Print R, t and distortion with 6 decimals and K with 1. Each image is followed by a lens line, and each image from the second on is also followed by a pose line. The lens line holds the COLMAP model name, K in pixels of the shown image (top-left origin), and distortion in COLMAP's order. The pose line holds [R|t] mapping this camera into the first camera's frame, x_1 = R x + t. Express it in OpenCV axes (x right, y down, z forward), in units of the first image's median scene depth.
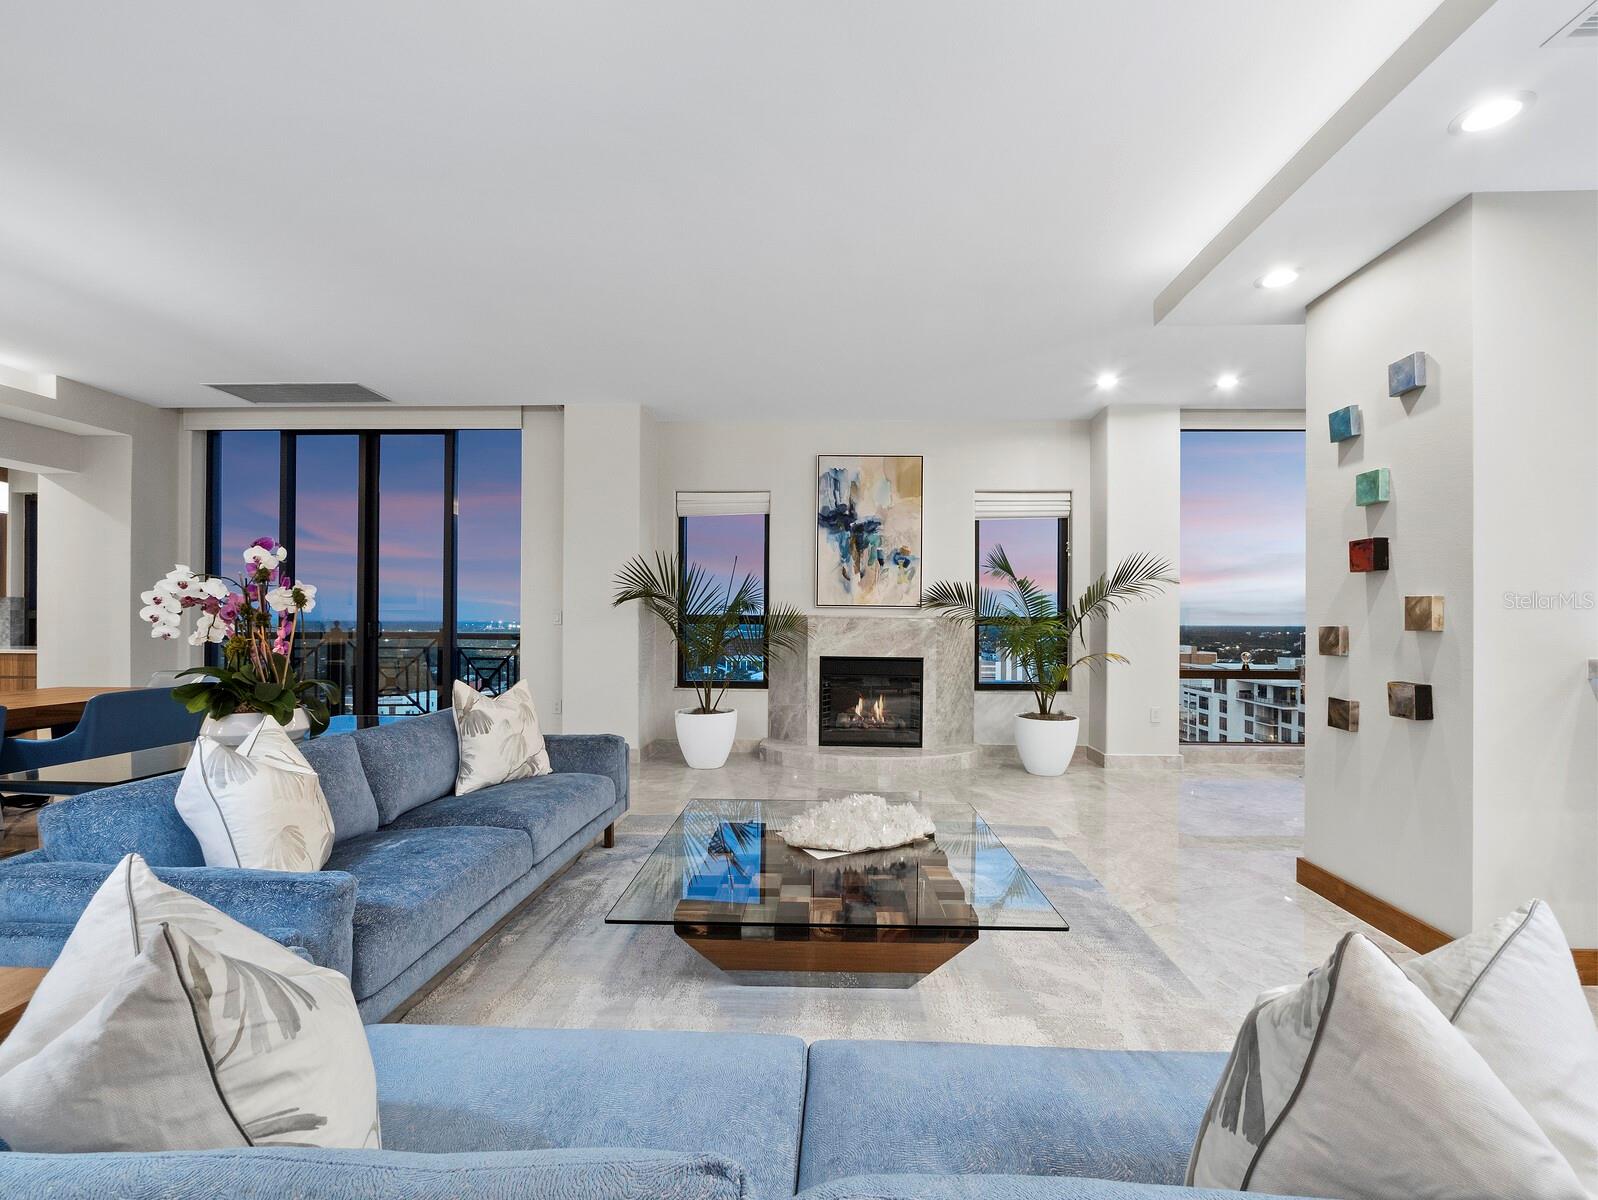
lens RADIAL K [[703.9, 0, 805.1], [0, 703.9, 612.9], [0, 0, 1]] dist [0.001485, 0.000055]
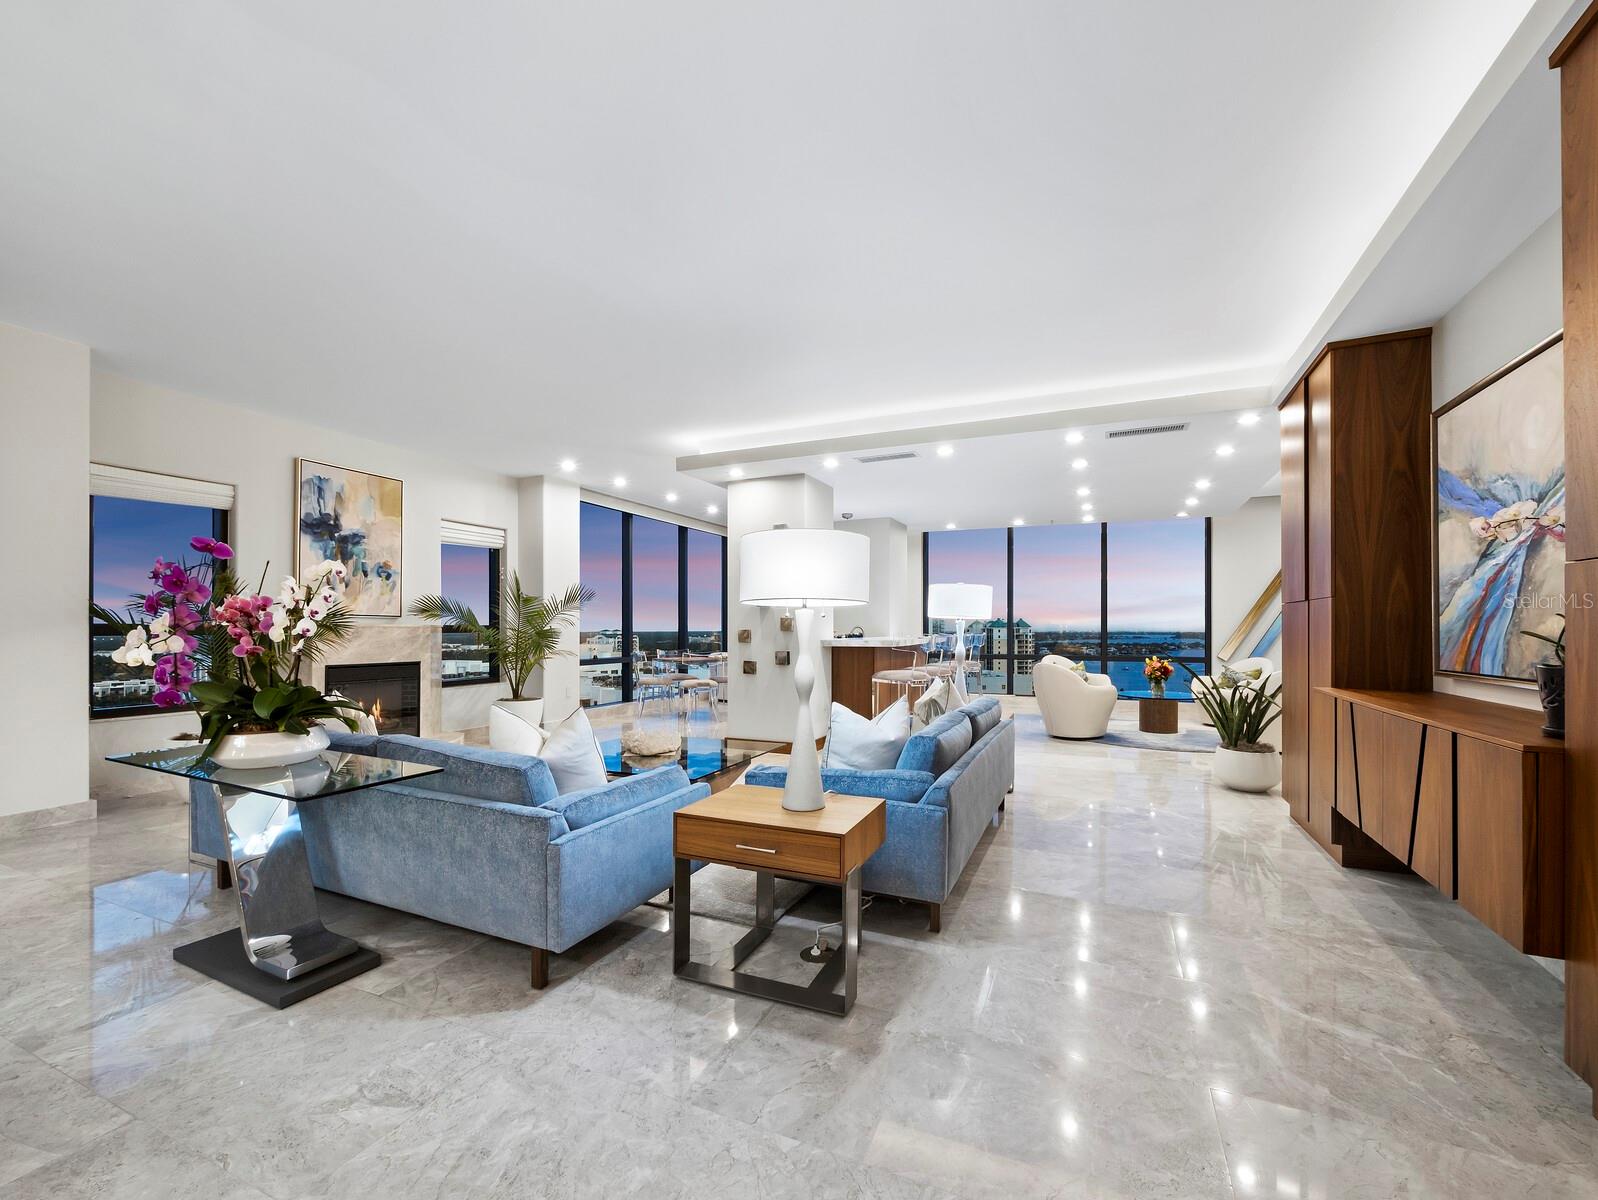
lens RADIAL K [[665.2, 0, 813.7], [0, 665.2, 625.0], [0, 0, 1]] dist [-0.003916, 0.000843]
pose [[0.370824, -0.001911, 0.928701, -0.568435], [-0.004148, 0.999985, 0.003714, -0.001733], [-0.928694, -0.005230, 0.370810, 0.004581]]
